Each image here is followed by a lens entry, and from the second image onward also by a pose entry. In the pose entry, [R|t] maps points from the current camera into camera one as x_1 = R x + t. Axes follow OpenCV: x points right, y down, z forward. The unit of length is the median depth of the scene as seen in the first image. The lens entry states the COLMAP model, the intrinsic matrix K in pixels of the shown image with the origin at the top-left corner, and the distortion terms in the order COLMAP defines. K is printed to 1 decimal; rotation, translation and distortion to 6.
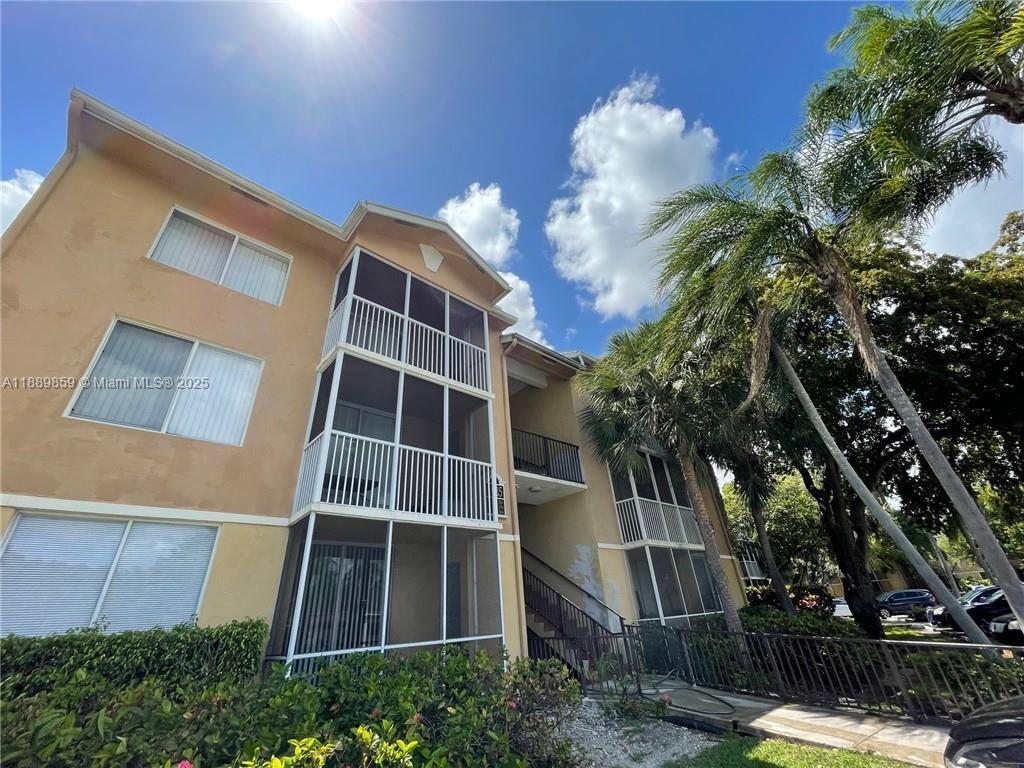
lens RADIAL K [[403.9, 0, 512.0], [0, 403.9, 384.0], [0, 0, 1]] dist [0.024402, -0.000048]
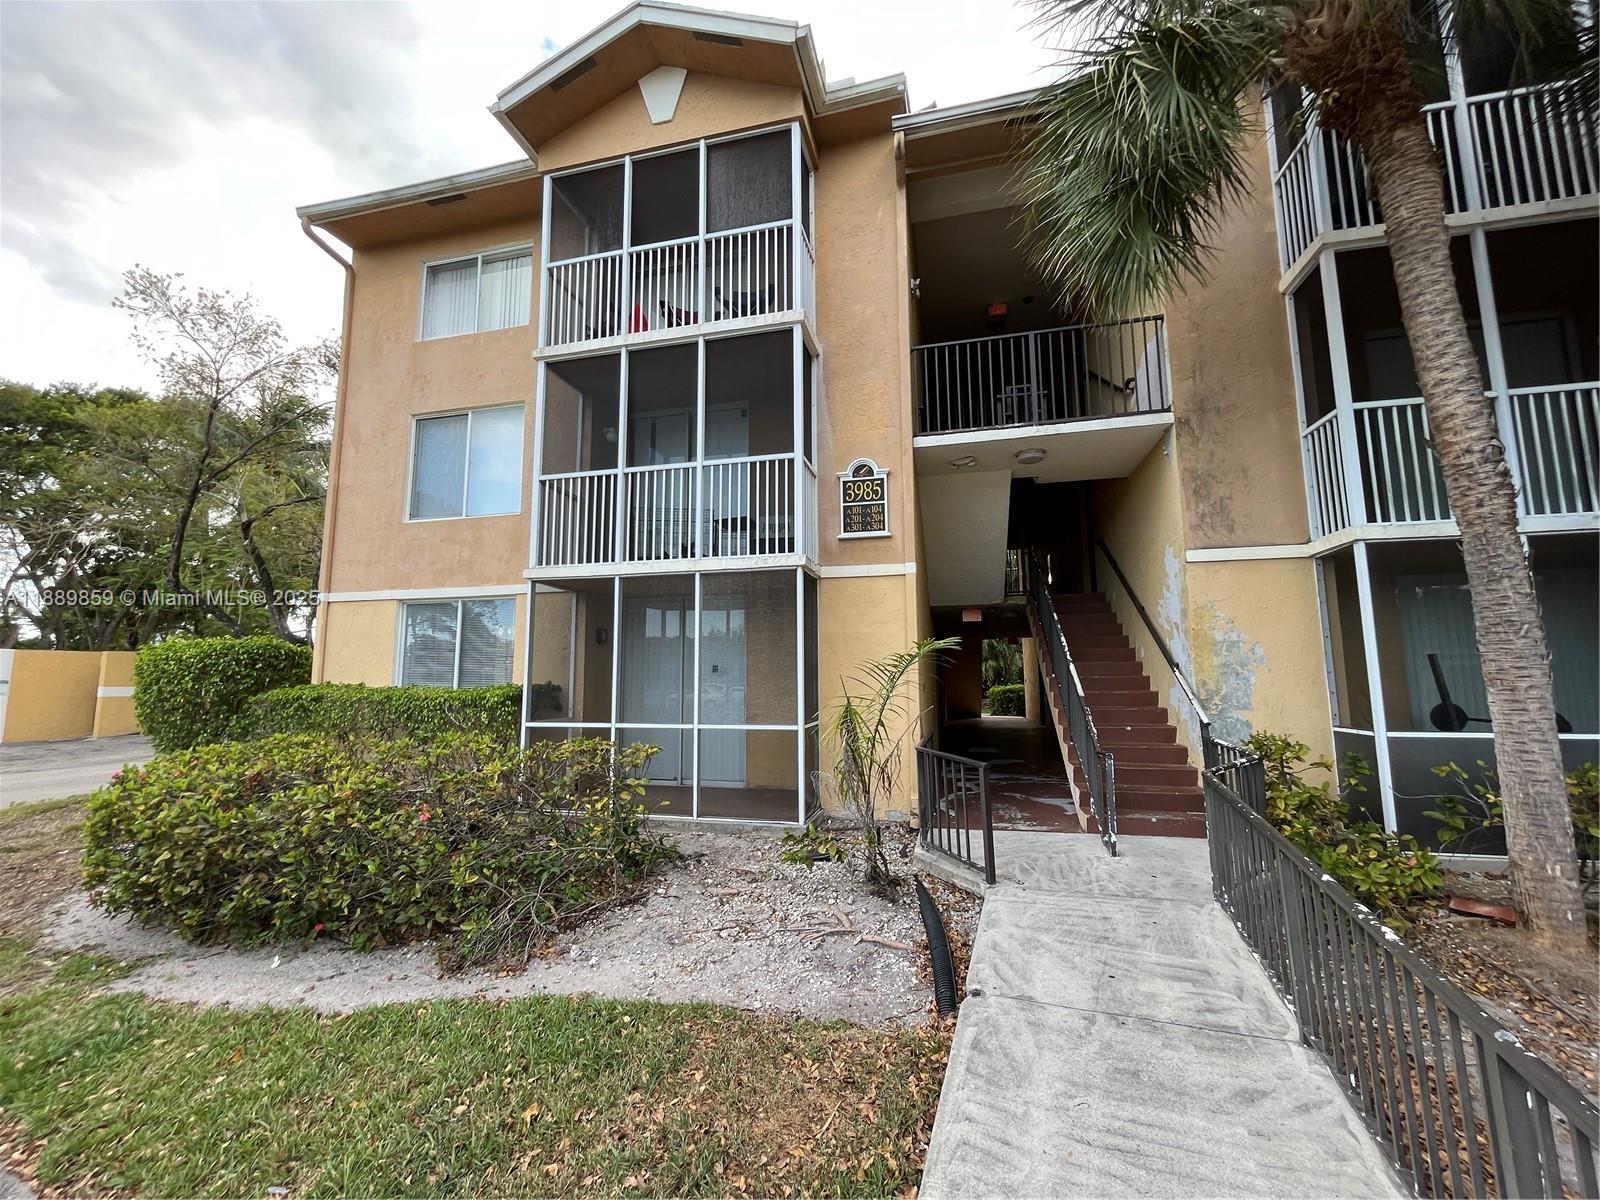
lens RADIAL K [[605.8, 0, 800.0], [0, 605.8, 600.0], [0, 0, 1]] dist [0.062131, -0.000017]
pose [[0.584300, -0.073776, -0.808177, 0.690050], [0.373300, 0.908681, 0.186940, 0.268938], [0.720583, -0.410921, 0.558483, 0.561108]]
